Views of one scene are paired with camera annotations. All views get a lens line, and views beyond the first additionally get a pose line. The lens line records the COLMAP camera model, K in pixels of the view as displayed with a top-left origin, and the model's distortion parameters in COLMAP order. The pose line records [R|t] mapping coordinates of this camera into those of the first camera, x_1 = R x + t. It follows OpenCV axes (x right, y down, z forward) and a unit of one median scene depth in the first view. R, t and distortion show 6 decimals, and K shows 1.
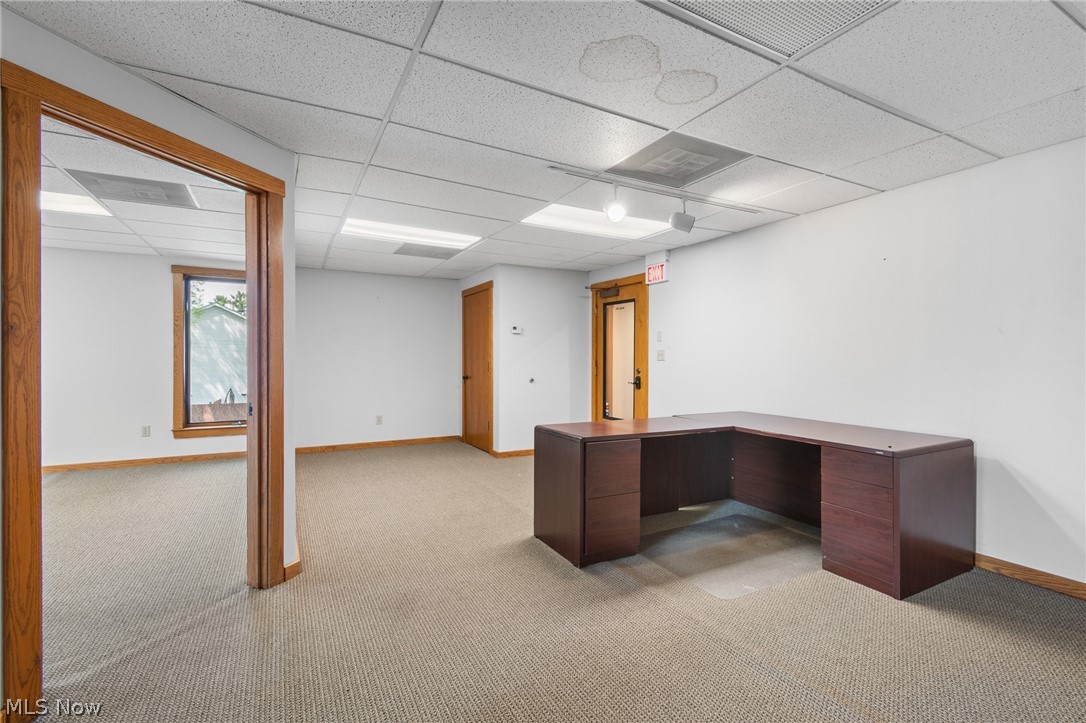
lens RADIAL K [[493.1, 0, 550.2], [0, 493.1, 362.2], [0, 0, 1]] dist [-0.000856, -0.000400]
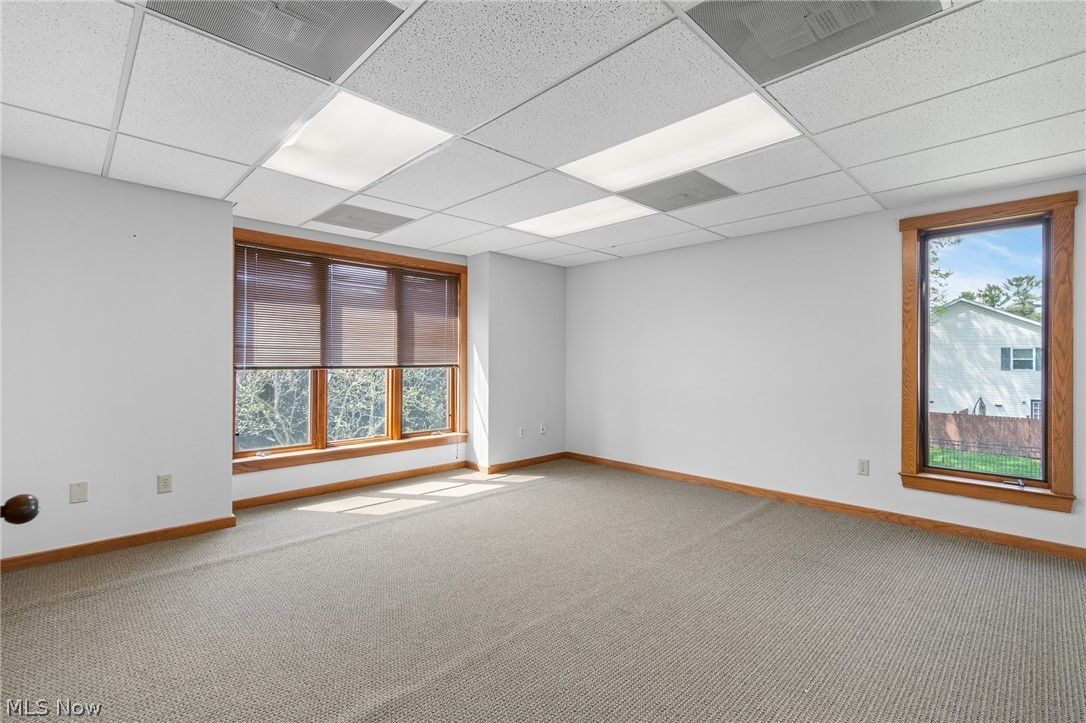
lens RADIAL K [[493.1, 0, 552.6], [0, 493.1, 360.5], [0, 0, 1]] dist [-0.000856, -0.000400]
pose [[0.280254, -0.002746, -0.959922, -0.133753], [-0.005561, 0.999974, -0.004484, -0.002632], [0.959910, 0.006595, 0.280231, 0.186029]]
